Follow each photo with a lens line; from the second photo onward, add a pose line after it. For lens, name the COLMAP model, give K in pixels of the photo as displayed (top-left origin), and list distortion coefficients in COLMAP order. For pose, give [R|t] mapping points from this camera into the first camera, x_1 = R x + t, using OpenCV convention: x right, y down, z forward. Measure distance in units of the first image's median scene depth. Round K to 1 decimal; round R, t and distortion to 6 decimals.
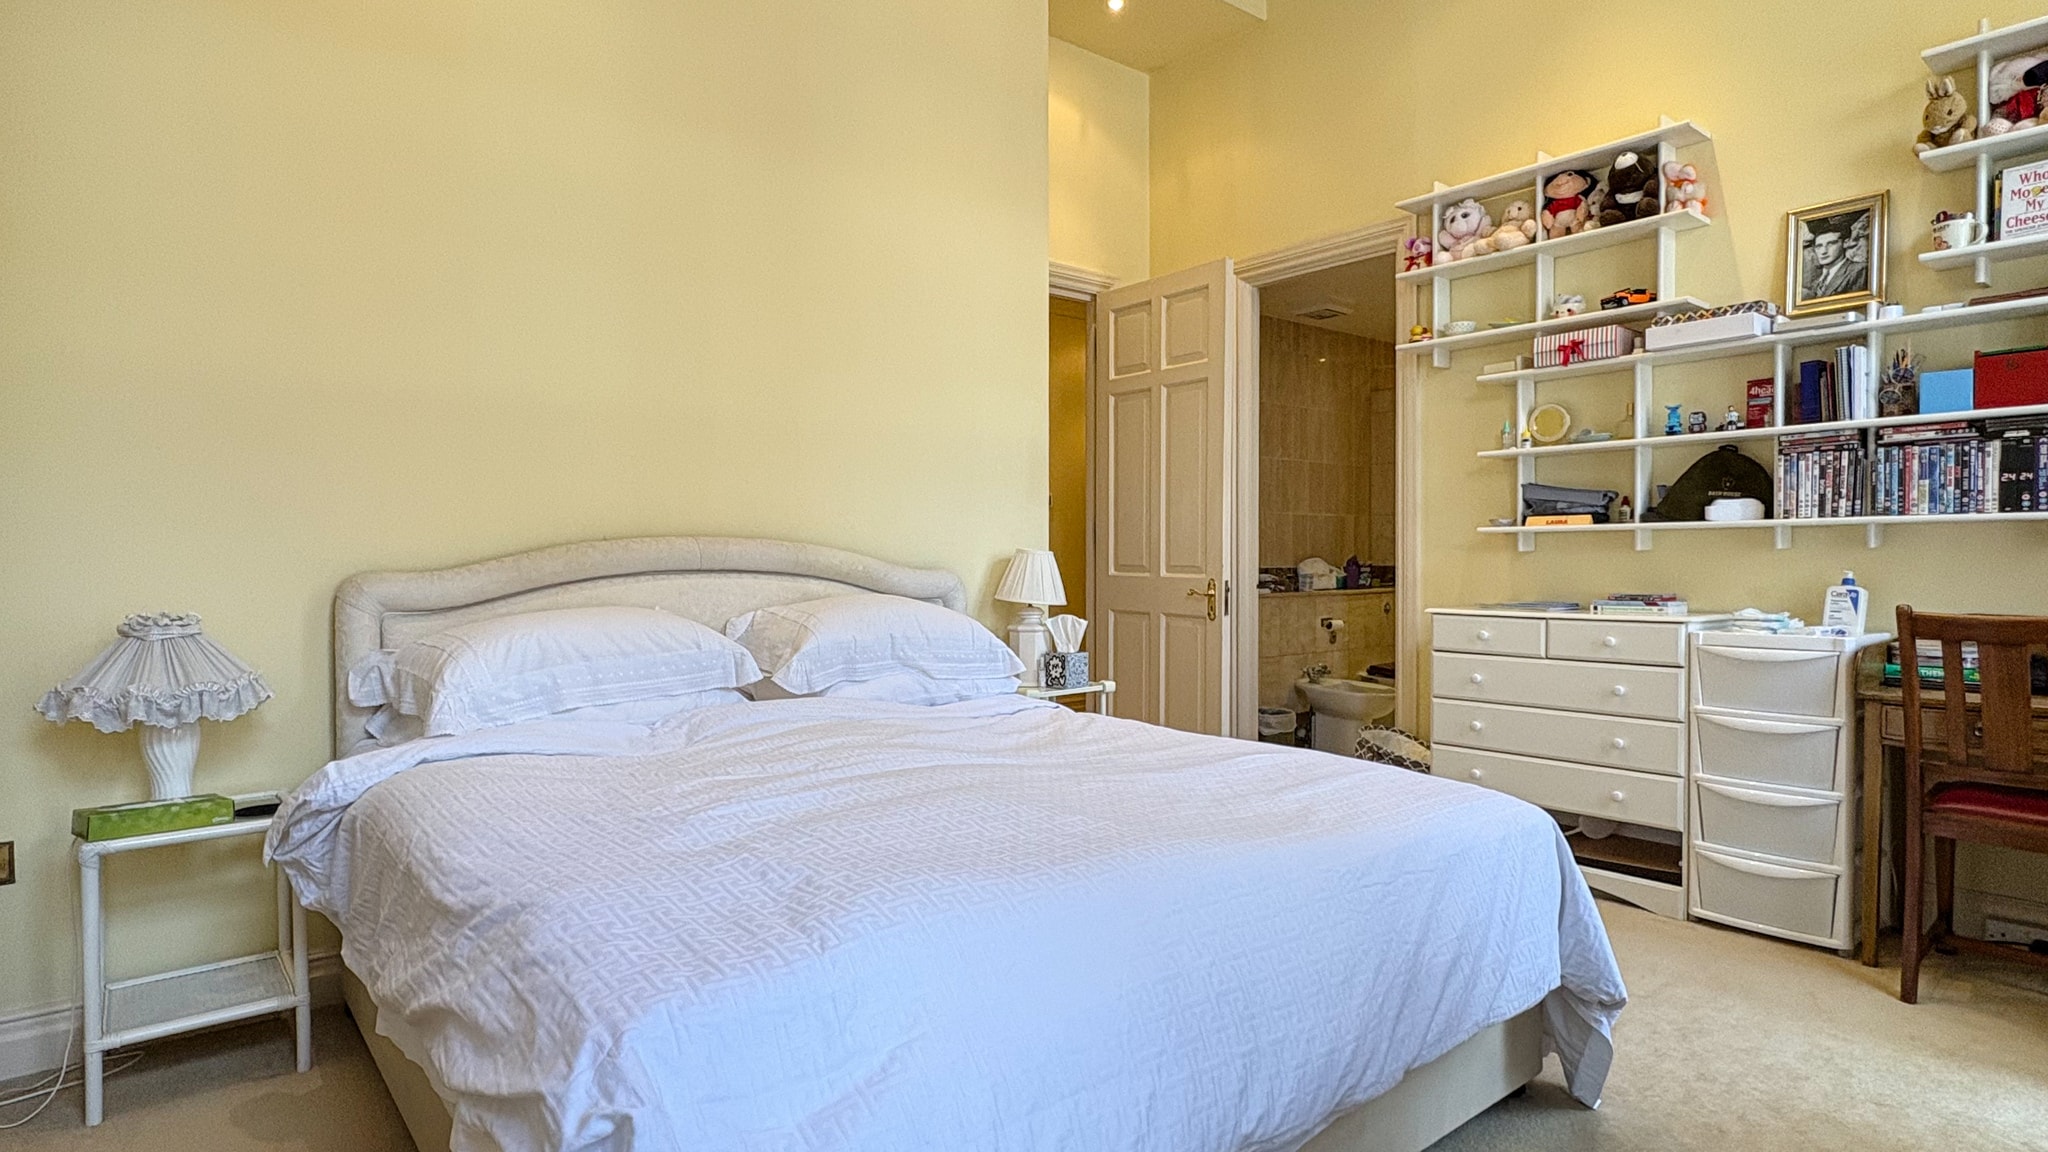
lens RADIAL K [[1069.1, 0, 1024.0], [0, 1069.1, 576.0], [0, 0, 1]] dist [-0.003576, -0.000128]
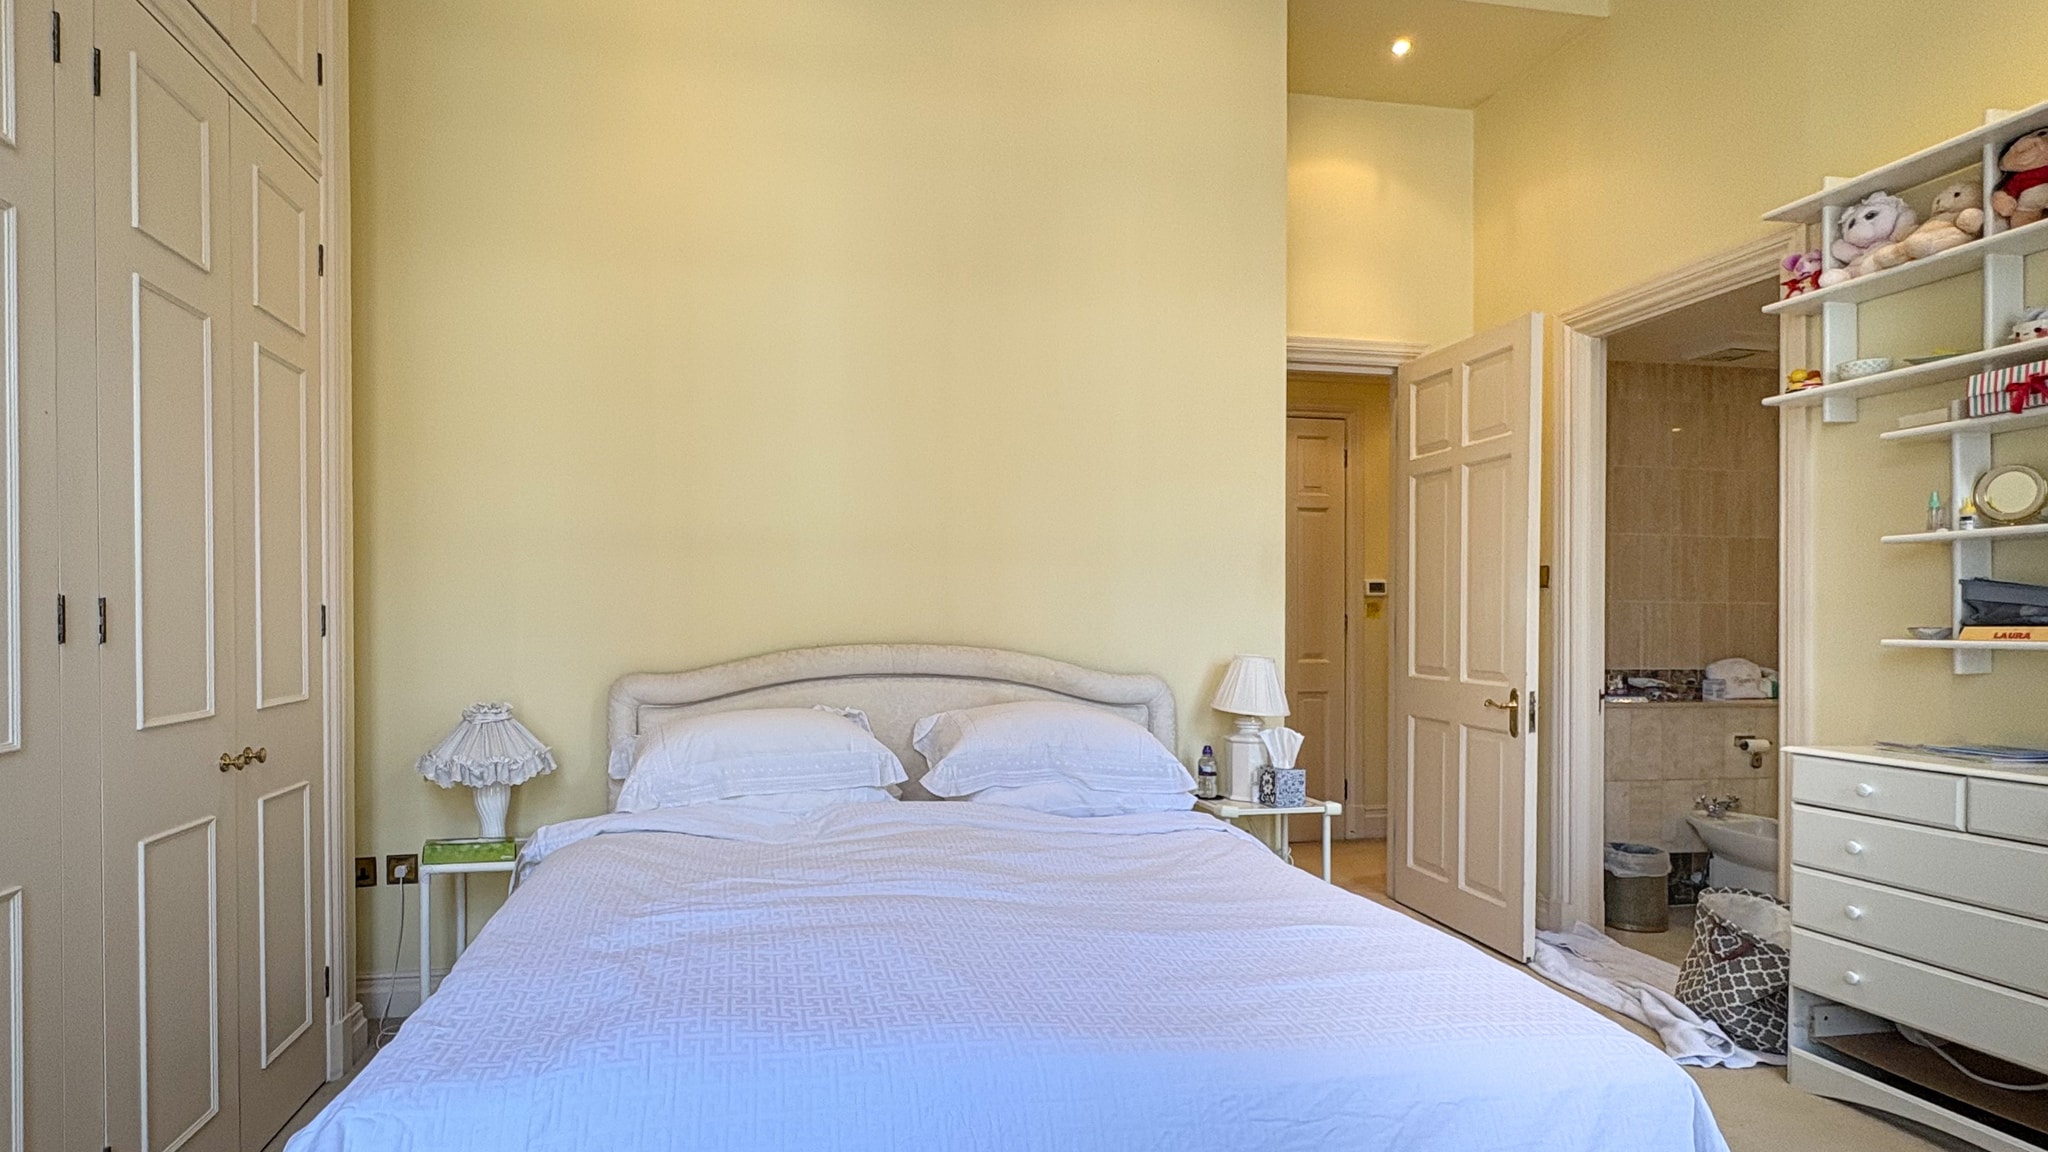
lens RADIAL K [[1021.4, 0, 933.0], [0, 1021.4, 632.8], [0, 0, 1]] dist [-0.000180, -0.000866]
pose [[0.869324, 0.012673, -0.494080, 0.204966], [-0.017238, 0.999840, -0.004686, -0.035283], [0.493942, 0.012590, 0.869404, 0.071711]]
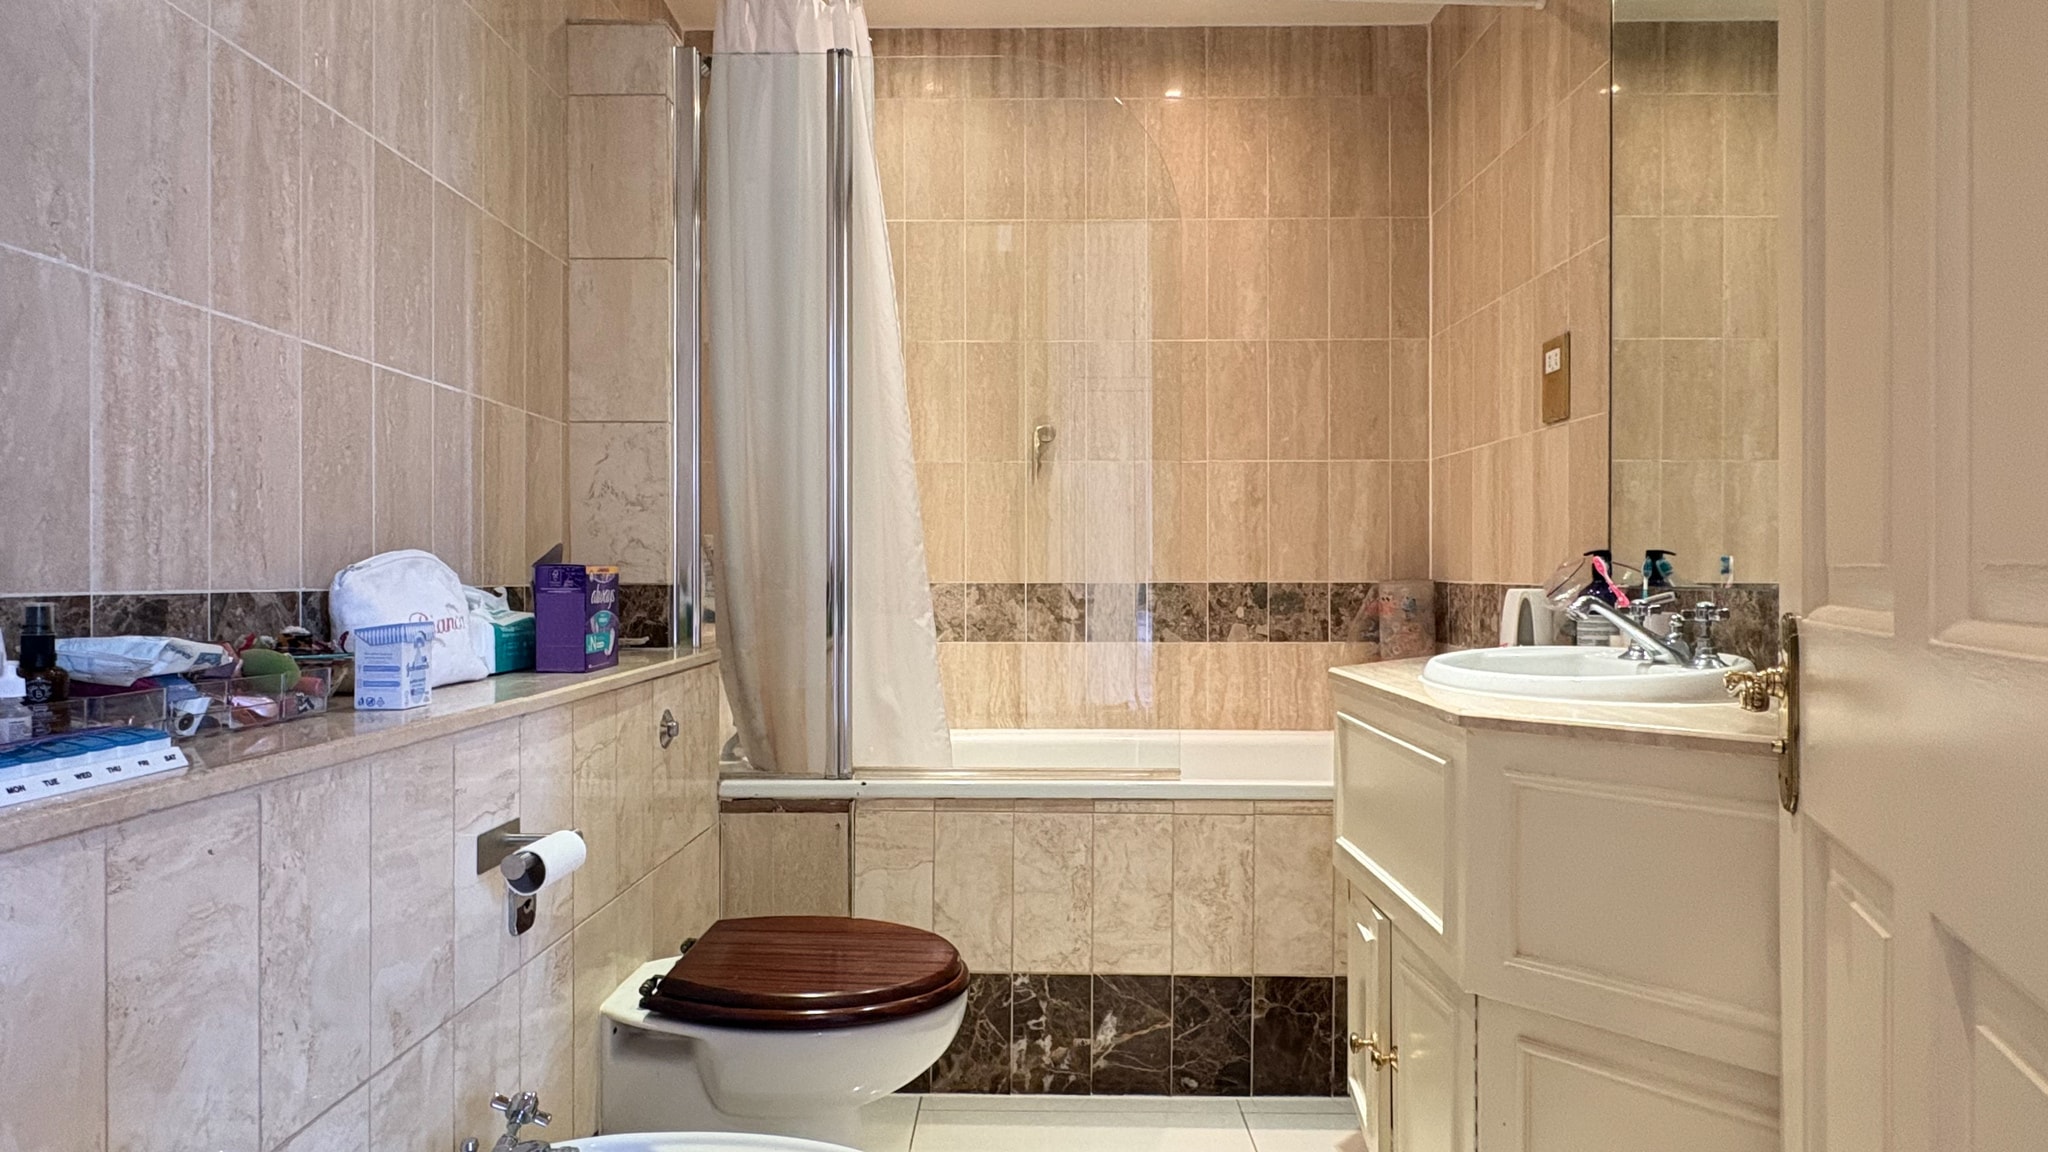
lens RADIAL K [[1137.0, 0, 1018.8], [0, 1137.0, 594.8], [0, 0, 1]] dist [0.000056, 0.001184]
pose [[0.648552, -0.010305, 0.761100, 0.272264], [0.014523, 0.999894, 0.001163, -0.008898], [-0.761032, 0.010300, 0.648633, 1.183309]]
